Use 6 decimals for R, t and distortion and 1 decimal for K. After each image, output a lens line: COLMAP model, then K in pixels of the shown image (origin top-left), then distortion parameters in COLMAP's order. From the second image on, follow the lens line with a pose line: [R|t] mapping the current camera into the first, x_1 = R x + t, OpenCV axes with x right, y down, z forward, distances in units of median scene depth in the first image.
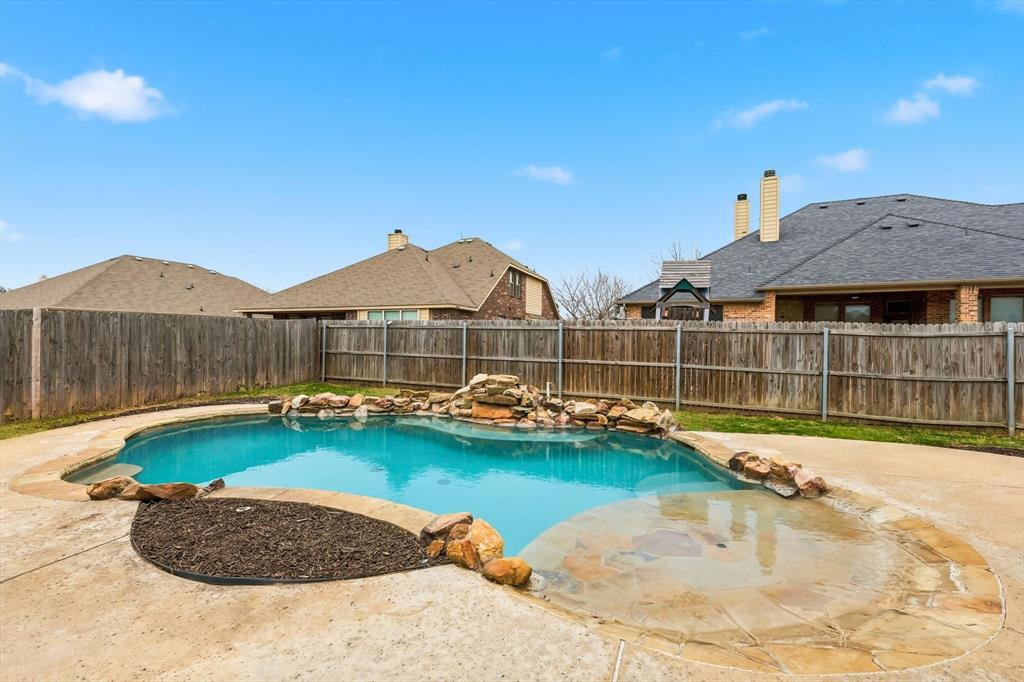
lens RADIAL K [[470.8, 0, 509.1], [0, 470.8, 339.0], [0, 0, 1]] dist [-0.000052, -0.000242]
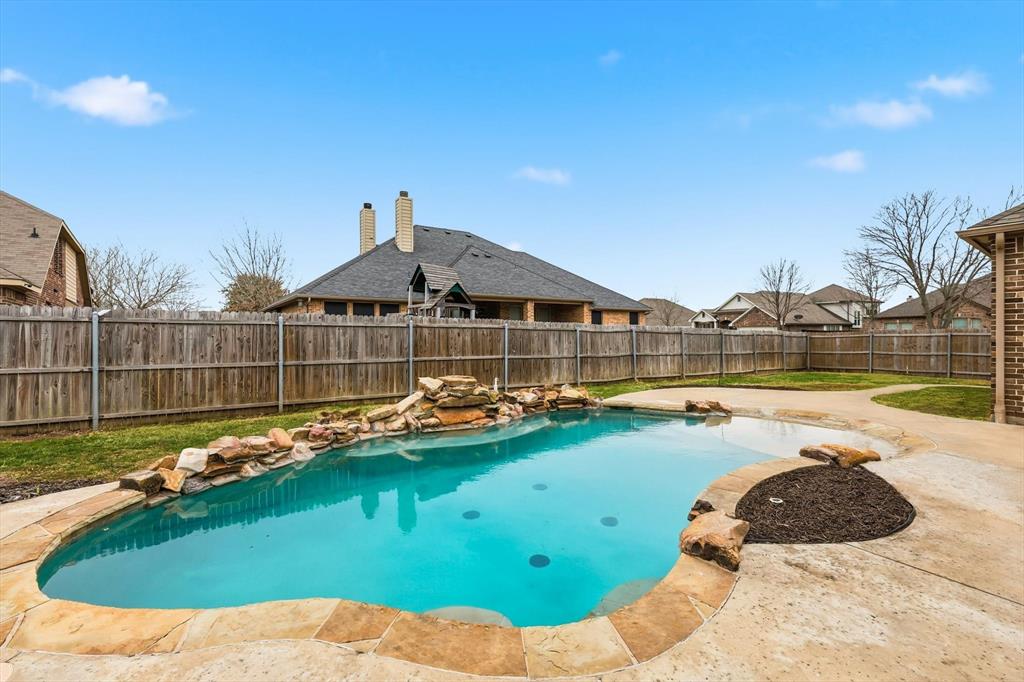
lens RADIAL K [[470.8, 0, 509.1], [0, 470.8, 339.0], [0, 0, 1]] dist [-0.000052, -0.000242]
pose [[0.469051, -0.019885, 0.882947, -0.742495], [0.009957, 0.999802, 0.017227, -0.011508], [-0.883115, 0.000712, 0.469157, 0.432405]]
